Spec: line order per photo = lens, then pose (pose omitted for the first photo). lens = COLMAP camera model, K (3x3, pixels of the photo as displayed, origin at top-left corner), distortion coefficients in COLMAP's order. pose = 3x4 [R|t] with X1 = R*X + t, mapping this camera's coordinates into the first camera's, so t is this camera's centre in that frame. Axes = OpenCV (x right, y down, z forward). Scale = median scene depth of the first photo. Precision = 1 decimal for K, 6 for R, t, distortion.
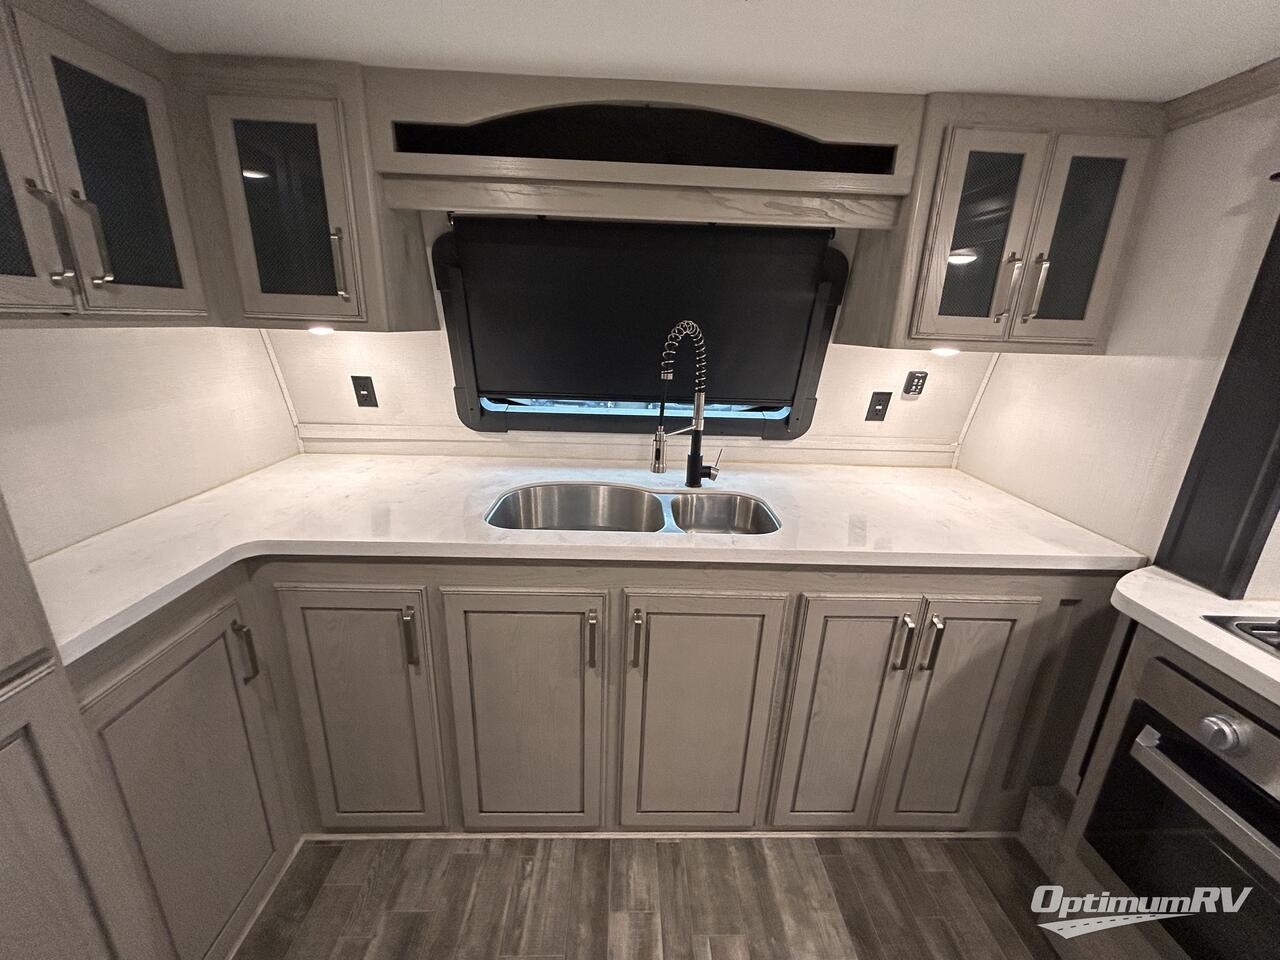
lens RADIAL K [[516.3, 0, 640.3], [0, 516.3, 478.1], [0, 0, 1]] dist [0.000071, -0.000414]
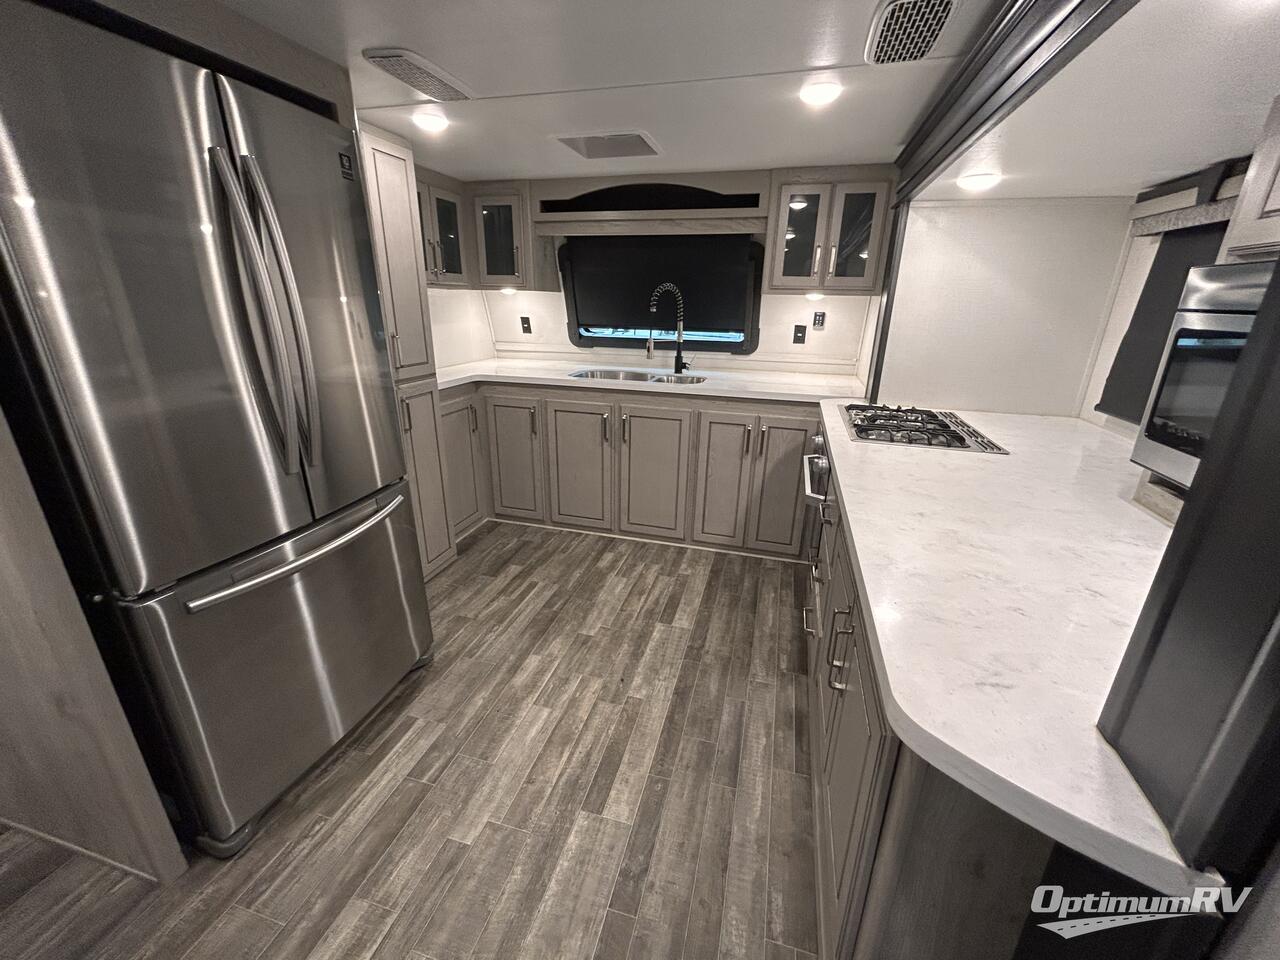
lens RADIAL K [[516.3, 0, 640.3], [0, 516.3, 478.1], [0, 0, 1]] dist [0.000071, -0.000414]
pose [[0.955200, 0.082142, -0.284332, 0.704388], [-0.072885, 0.996413, 0.043005, 0.425387], [0.286845, -0.020355, 0.957761, -1.111077]]
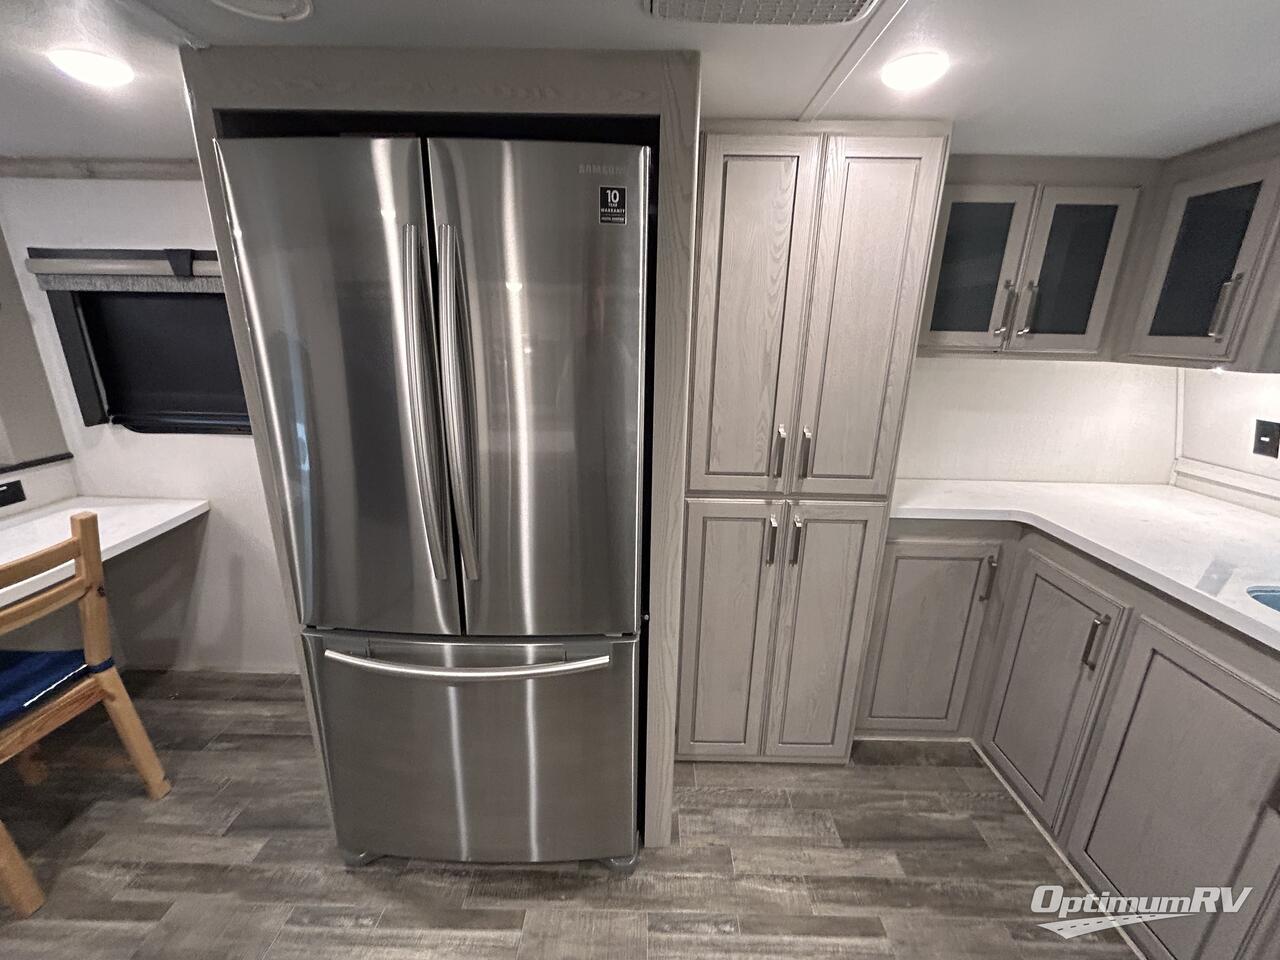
lens RADIAL K [[513.2, 0, 640.0], [0, 513.2, 478.8], [0, 0, 1]] dist [0.002256, 0.000209]
pose [[-0.039404, 0.252665, -0.966751, 0.556108], [-0.310256, 0.916589, 0.252201, 0.014084], [0.949836, 0.309878, 0.042274, -0.078112]]
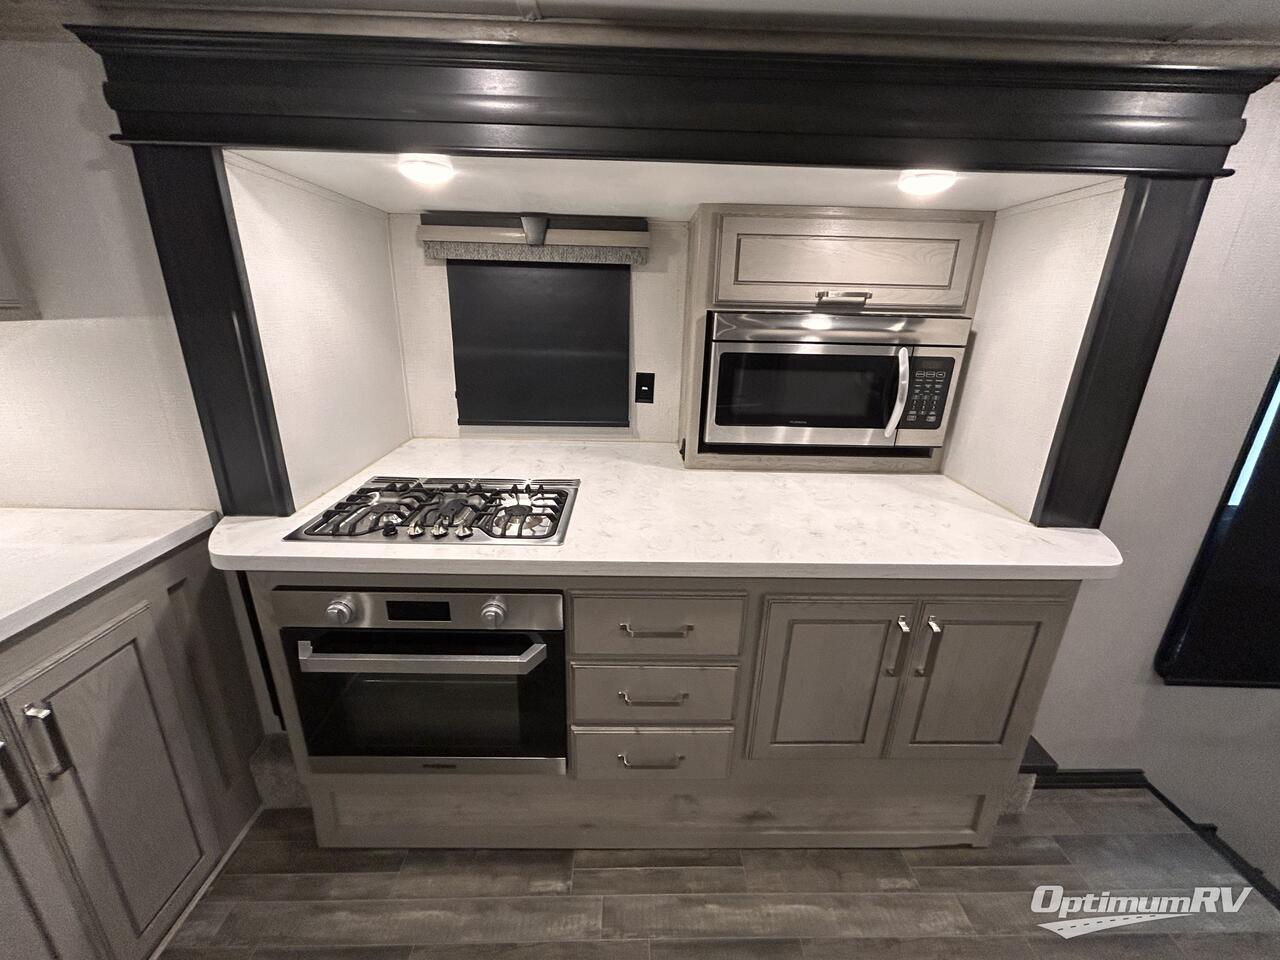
lens RADIAL K [[516.3, 0, 640.3], [0, 516.3, 478.1], [0, 0, 1]] dist [0.000071, -0.000414]
pose [[0.006552, -0.352294, 0.935867, 0.027439], [0.270309, 0.901669, 0.337528, -0.027735], [-0.962751, 0.250762, 0.101136, 0.042325]]
